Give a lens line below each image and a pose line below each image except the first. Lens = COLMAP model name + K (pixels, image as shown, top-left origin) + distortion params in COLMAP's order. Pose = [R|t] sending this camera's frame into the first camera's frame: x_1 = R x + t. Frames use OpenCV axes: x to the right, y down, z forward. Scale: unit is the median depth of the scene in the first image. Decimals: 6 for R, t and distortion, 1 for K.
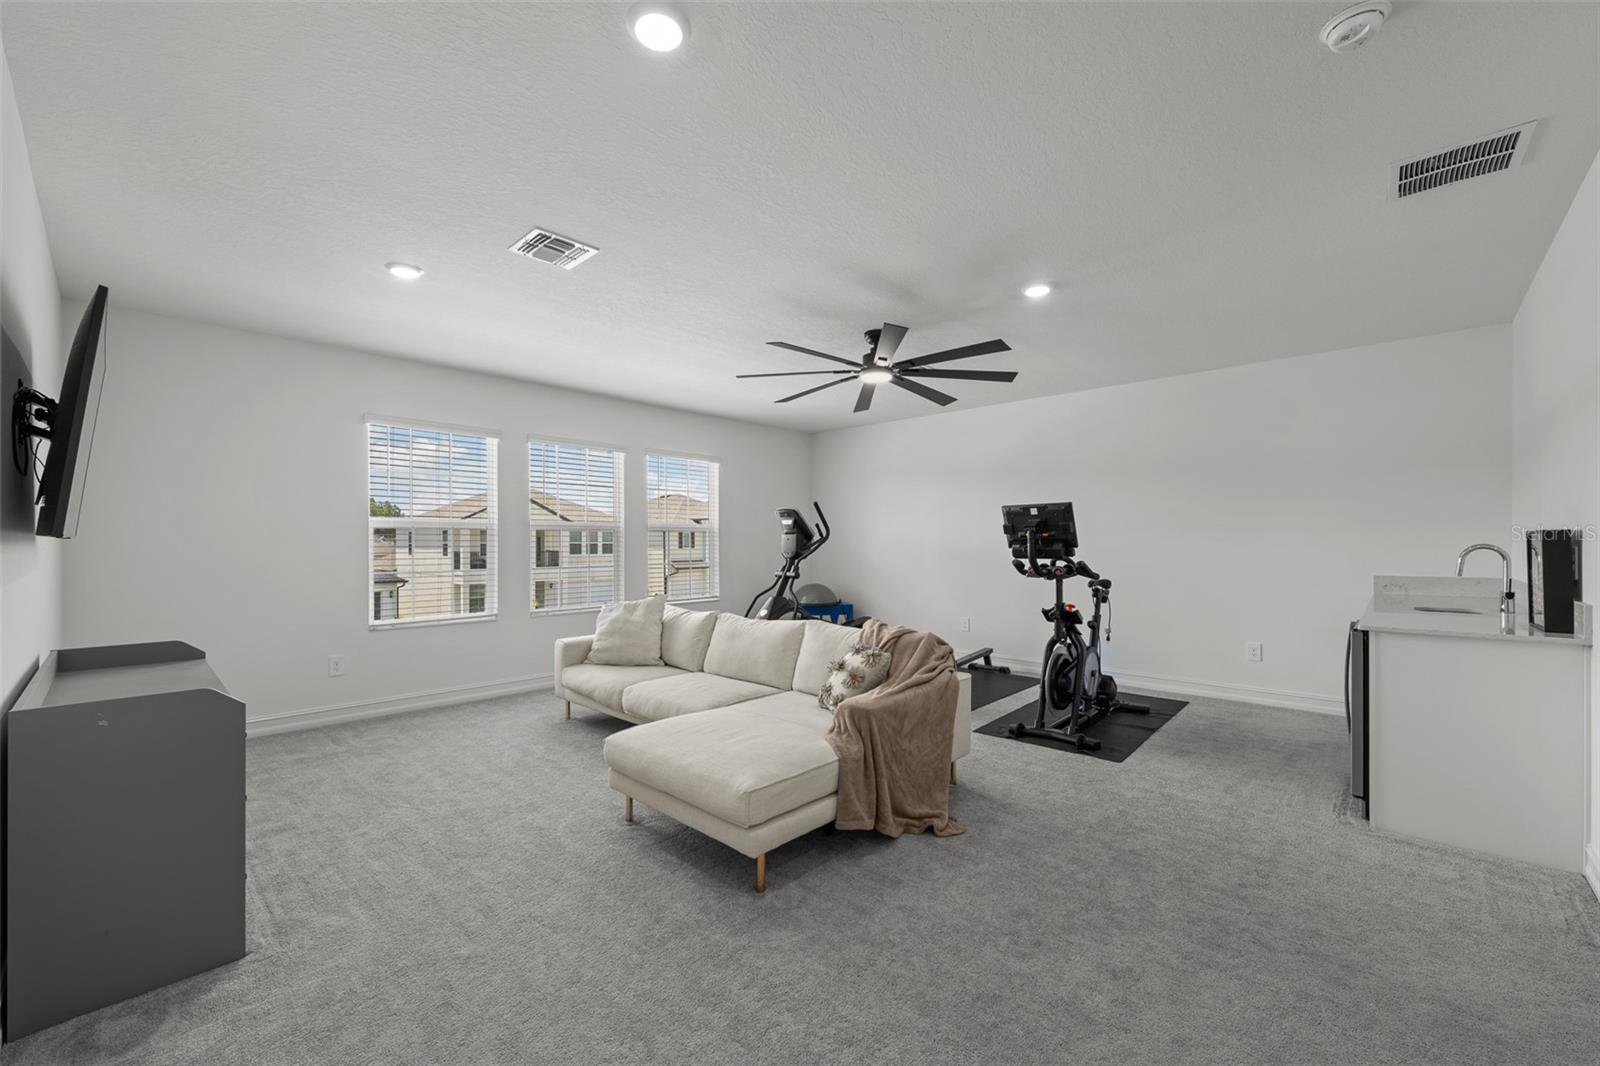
lens RADIAL K [[637.2, 0, 800.0], [0, 637.2, 533.0], [0, 0, 1]] dist [0.000255, 0.000483]
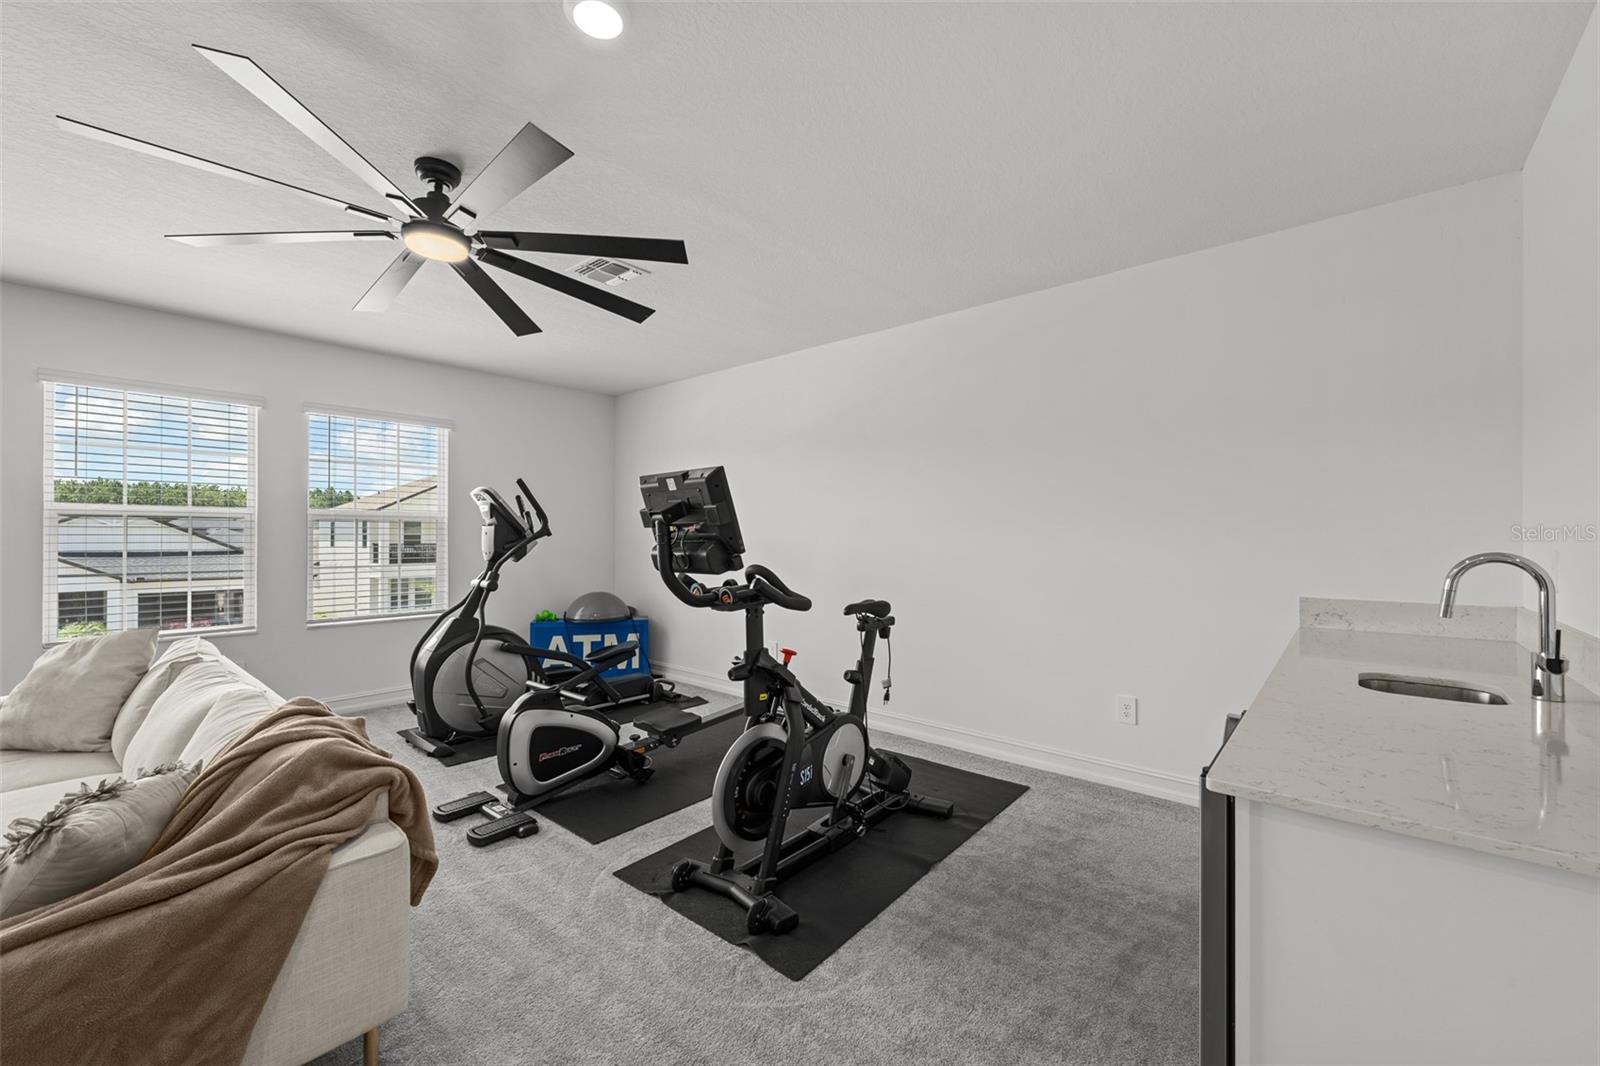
lens RADIAL K [[639.8, 0, 796.1], [0, 639.8, 524.2], [0, 0, 1]] dist [-0.001543, -0.000729]
pose [[0.999242, 0.005799, 0.038487, 0.388490], [-0.005641, 0.999975, -0.004218, 0.000510], [-0.038510, 0.003998, 0.999250, 0.398944]]
